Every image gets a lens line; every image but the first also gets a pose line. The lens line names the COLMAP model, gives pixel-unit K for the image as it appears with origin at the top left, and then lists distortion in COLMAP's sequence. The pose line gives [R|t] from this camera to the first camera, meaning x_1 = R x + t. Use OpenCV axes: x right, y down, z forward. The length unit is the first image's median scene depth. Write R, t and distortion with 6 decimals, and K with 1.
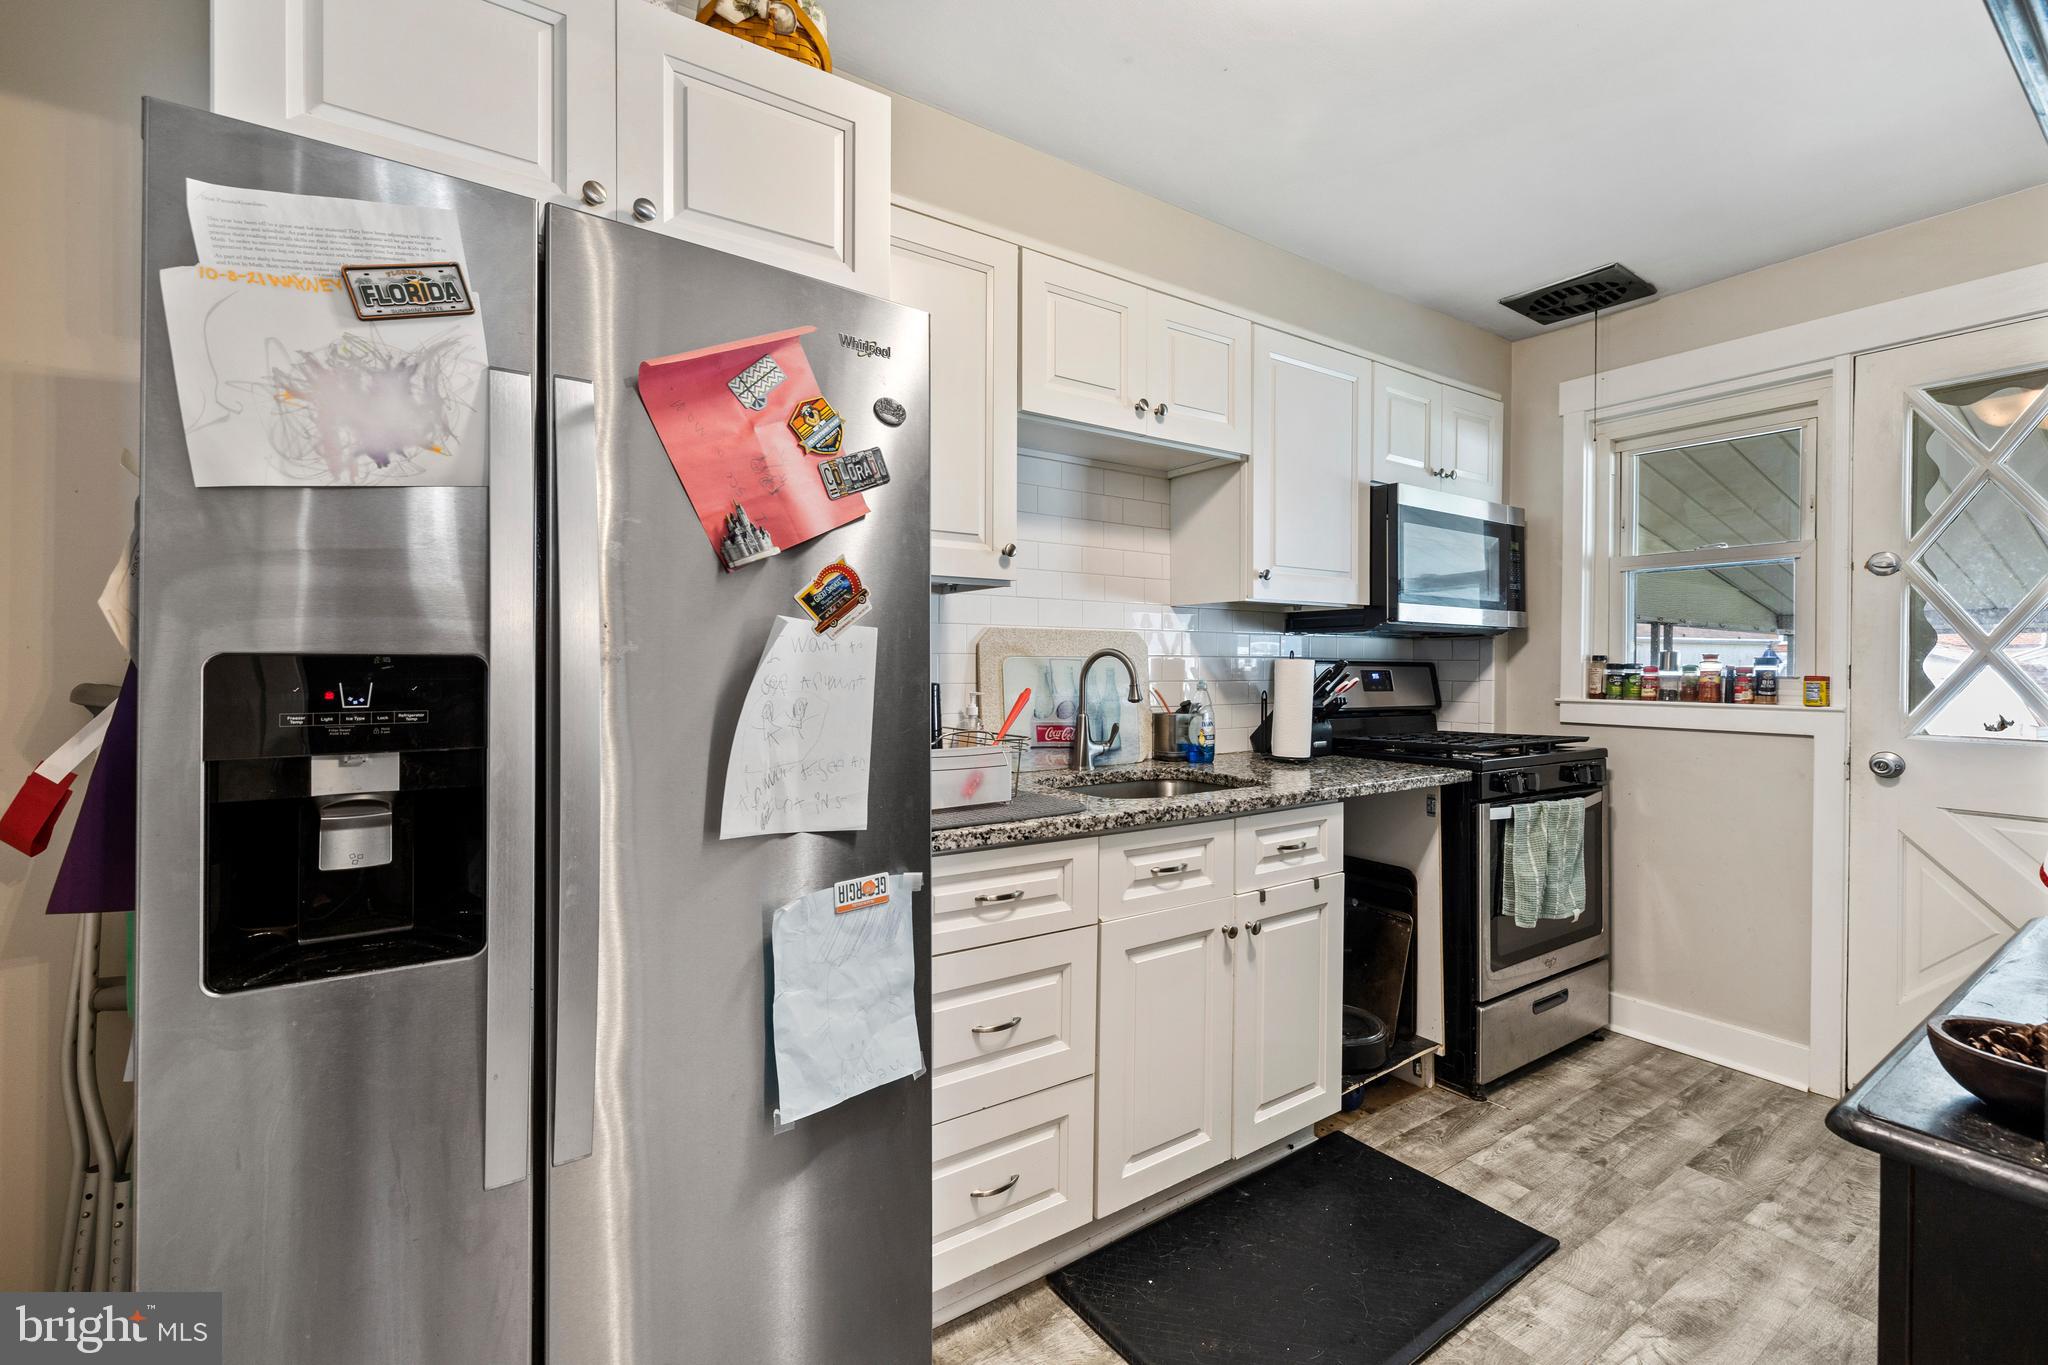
lens RADIAL K [[866.1, 0, 995.2], [0, 866.1, 674.3], [0, 0, 1]] dist [-0.001540, -0.000472]
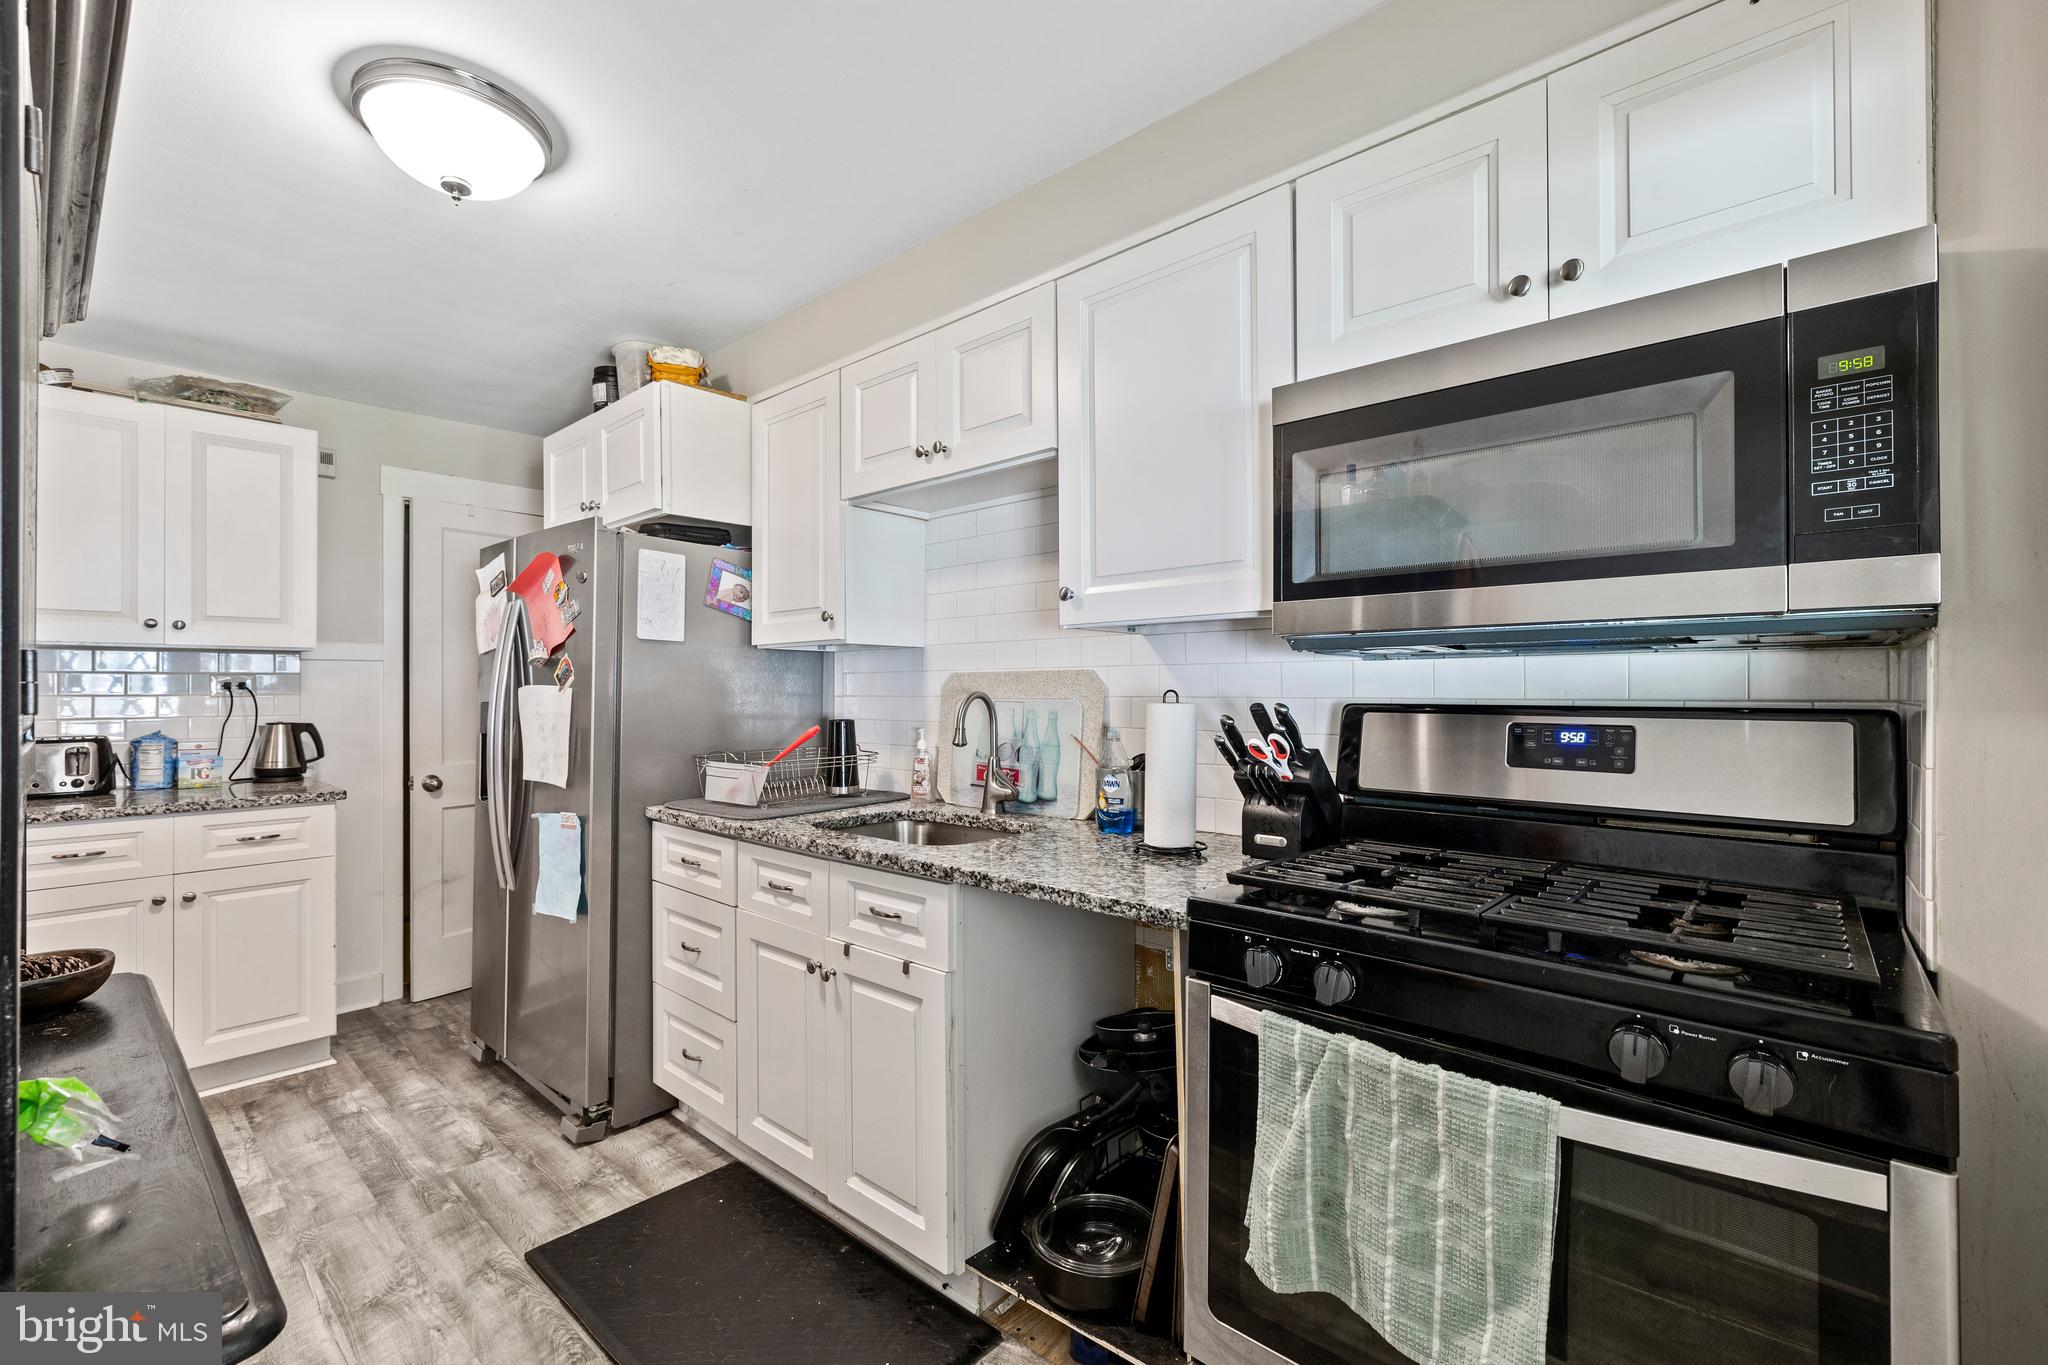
lens RADIAL K [[884.8, 0, 1012.7], [0, 884.8, 687.8], [0, 0, 1]] dist [-0.001166, -0.000317]
pose [[0.250033, 0.000148, -0.968237, 1.331873], [-0.003041, 0.999995, -0.000632, -0.035779], [0.968233, 0.003103, 0.250032, 0.948980]]
